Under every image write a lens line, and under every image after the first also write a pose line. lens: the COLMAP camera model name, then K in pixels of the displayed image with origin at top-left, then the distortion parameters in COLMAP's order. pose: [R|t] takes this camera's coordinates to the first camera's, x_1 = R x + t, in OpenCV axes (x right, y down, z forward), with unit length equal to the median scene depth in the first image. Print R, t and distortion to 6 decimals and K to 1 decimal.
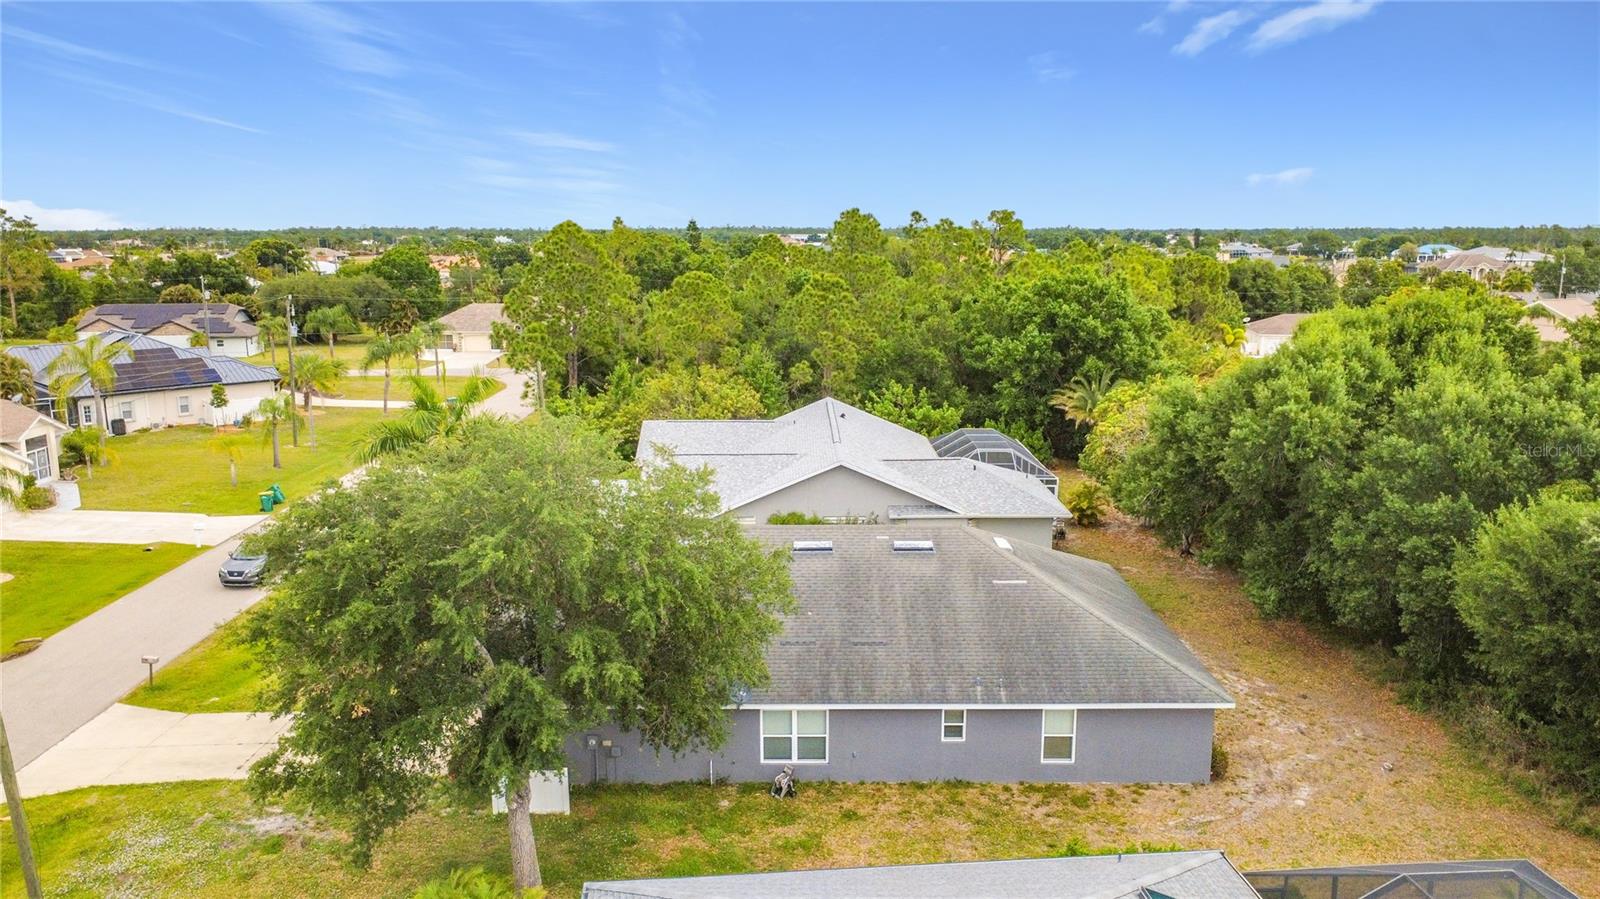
lens RADIAL K [[1162.3, 0, 800.0], [0, 1162.3, 449.5], [0, 0, 1]] dist [0.006587, 0.000501]
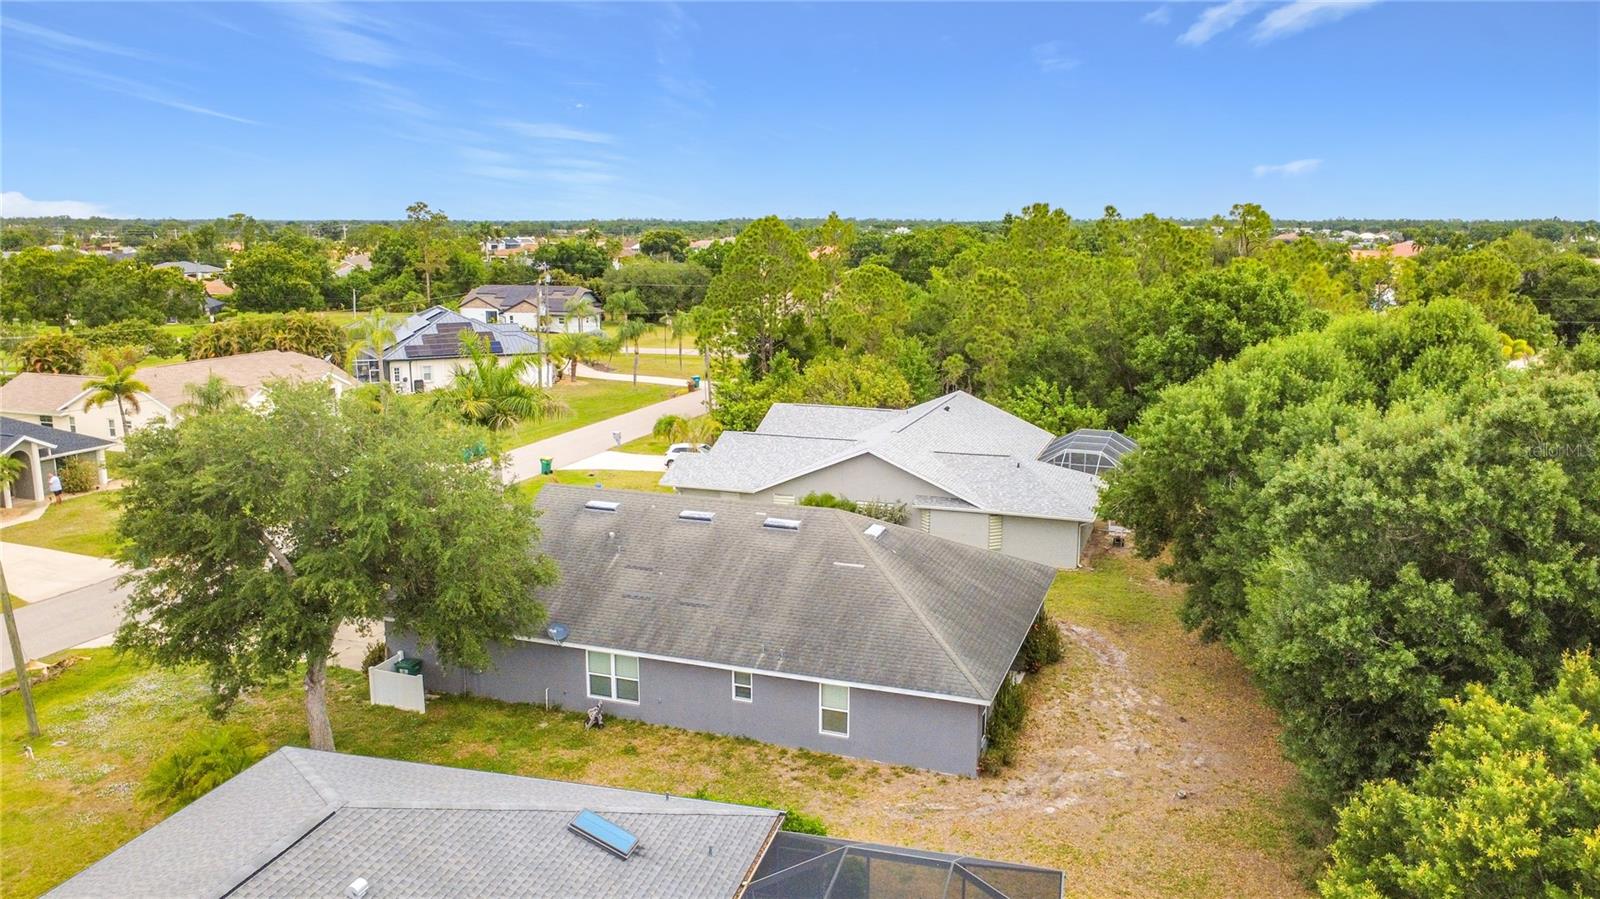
lens RADIAL K [[1162.3, 0, 800.0], [0, 1162.3, 449.5], [0, 0, 1]] dist [0.006587, 0.000501]
pose [[0.940386, 0.068403, -0.333160, 0.525900], [-0.065913, 0.997649, 0.018786, -0.007488], [0.333661, 0.004293, 0.942683, -0.006658]]
